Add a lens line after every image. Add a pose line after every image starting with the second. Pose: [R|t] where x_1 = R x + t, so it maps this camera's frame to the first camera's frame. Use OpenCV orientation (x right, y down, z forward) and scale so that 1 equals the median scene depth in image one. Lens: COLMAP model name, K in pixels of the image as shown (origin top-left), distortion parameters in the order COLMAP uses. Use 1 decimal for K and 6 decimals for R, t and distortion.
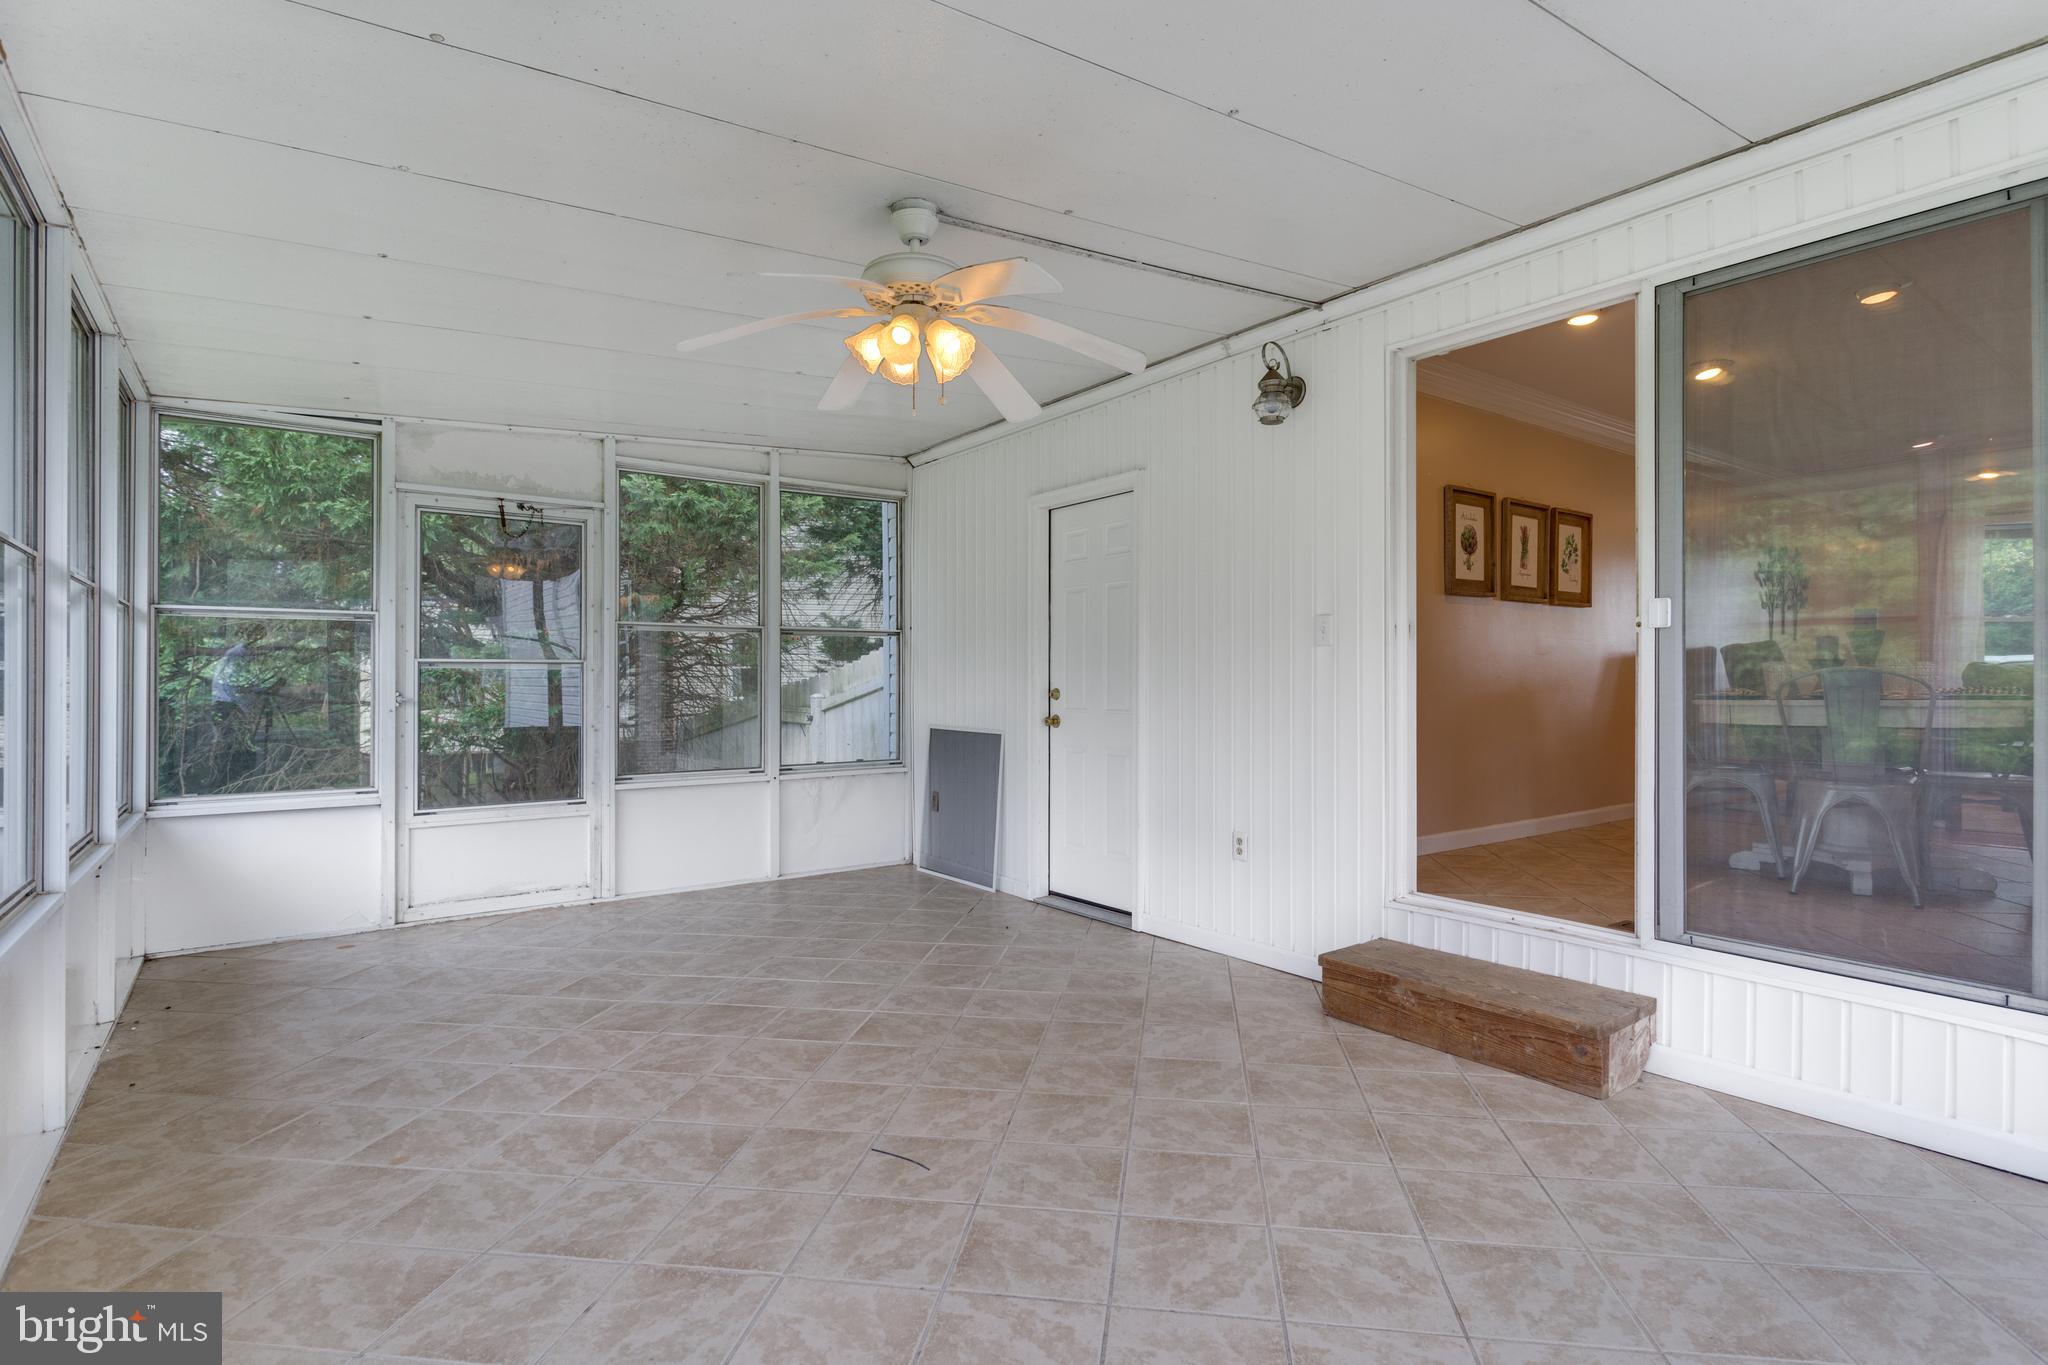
lens RADIAL K [[981.6, 0, 1026.9], [0, 981.6, 675.1], [0, 0, 1]] dist [0.011442, -0.000258]
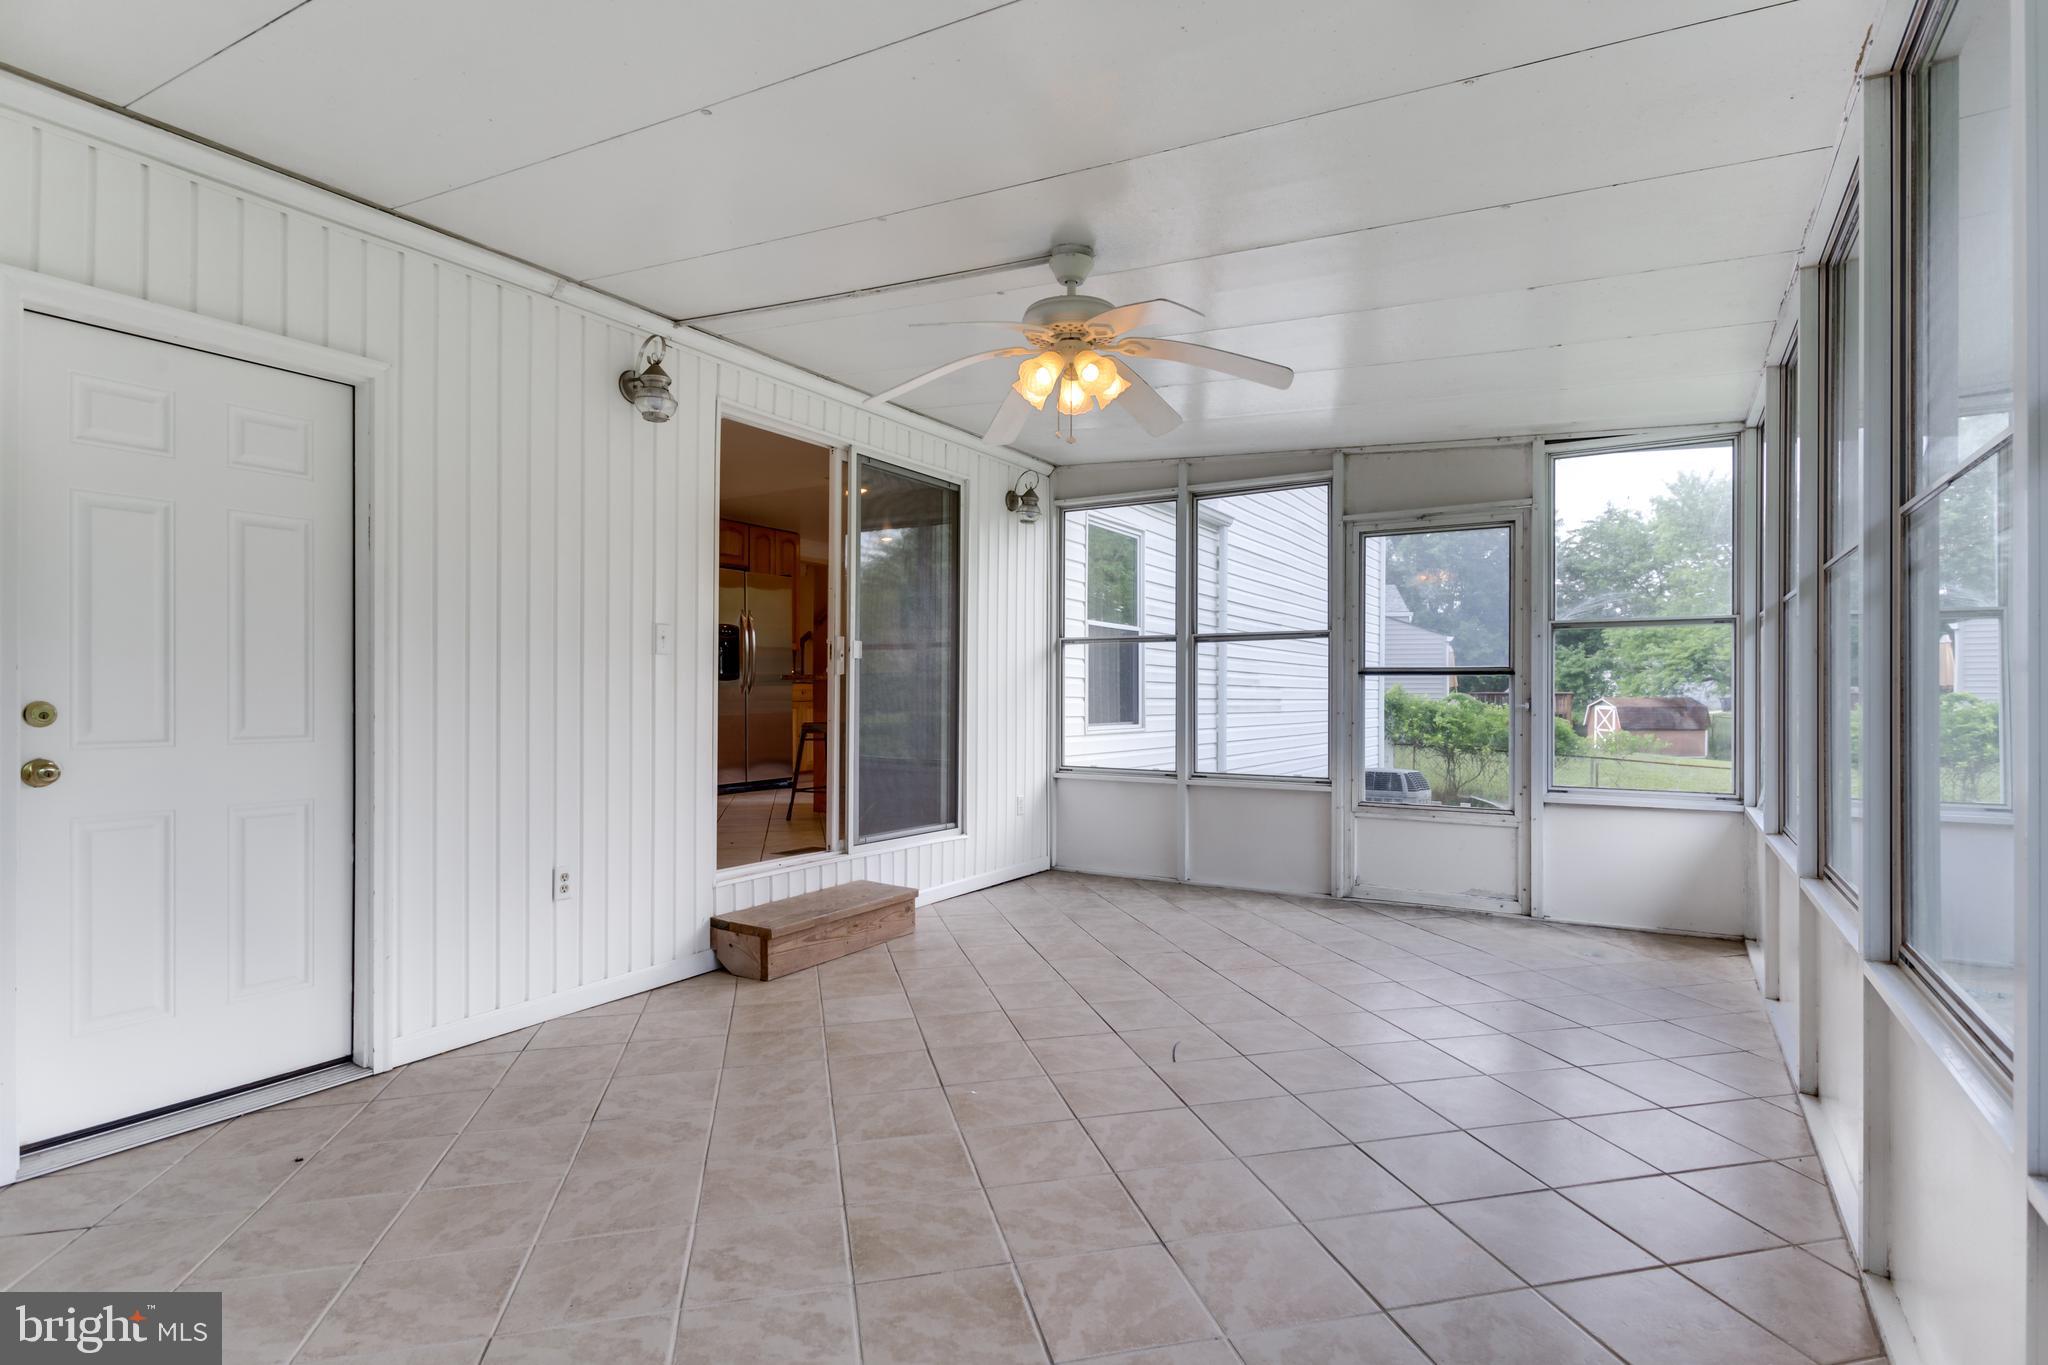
lens RADIAL K [[996.5, 0, 1029.4], [0, 996.5, 690.0], [0, 0, 1]] dist [-0.002759, -0.000158]
pose [[-0.354488, 0.005276, 0.935046, -0.795595], [-0.004428, 0.999963, -0.007321, 0.013272], [-0.935050, -0.006736, -0.354452, 1.012601]]
